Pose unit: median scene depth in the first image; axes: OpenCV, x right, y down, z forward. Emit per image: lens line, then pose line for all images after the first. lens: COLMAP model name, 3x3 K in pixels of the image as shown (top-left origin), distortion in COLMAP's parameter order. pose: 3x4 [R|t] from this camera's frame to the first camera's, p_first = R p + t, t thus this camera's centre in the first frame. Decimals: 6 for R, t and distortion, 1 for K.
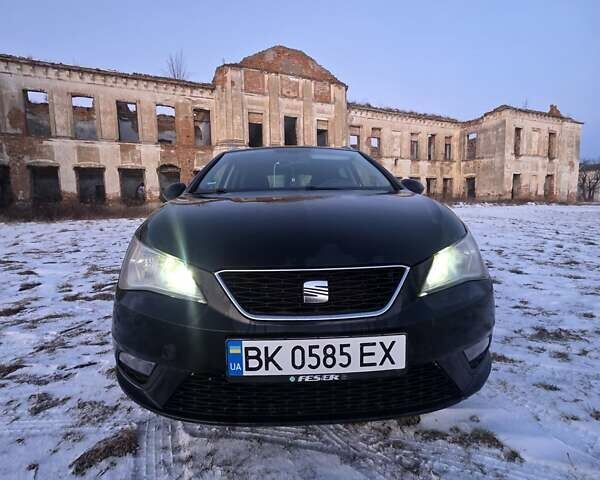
lens RADIAL K [[324.1, 0, 300.0], [0, 324.1, 240.0], [0, 0, 1]] dist [0.004411, 0.001977]
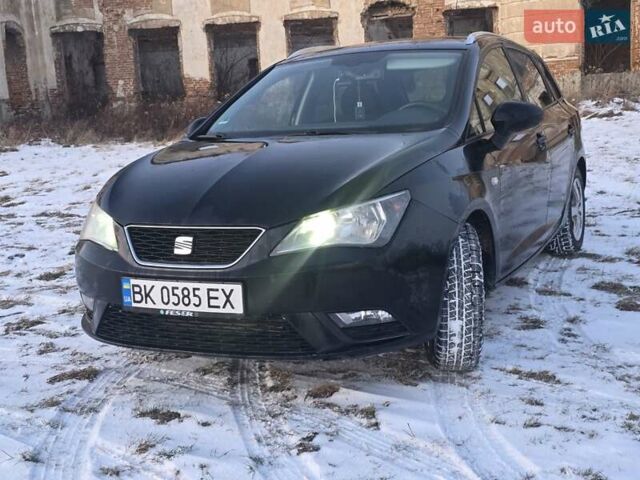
lens RADIAL K [[900.4, 0, 320.0], [0, 900.4, 240.0], [0, 0, 1]] dist [0.127429, -0.089646]
pose [[0.868998, 0.045901, -0.492682, 2.207051], [-0.011172, 0.997254, 0.073205, -0.116808], [0.494689, -0.058111, 0.867125, -1.718274]]
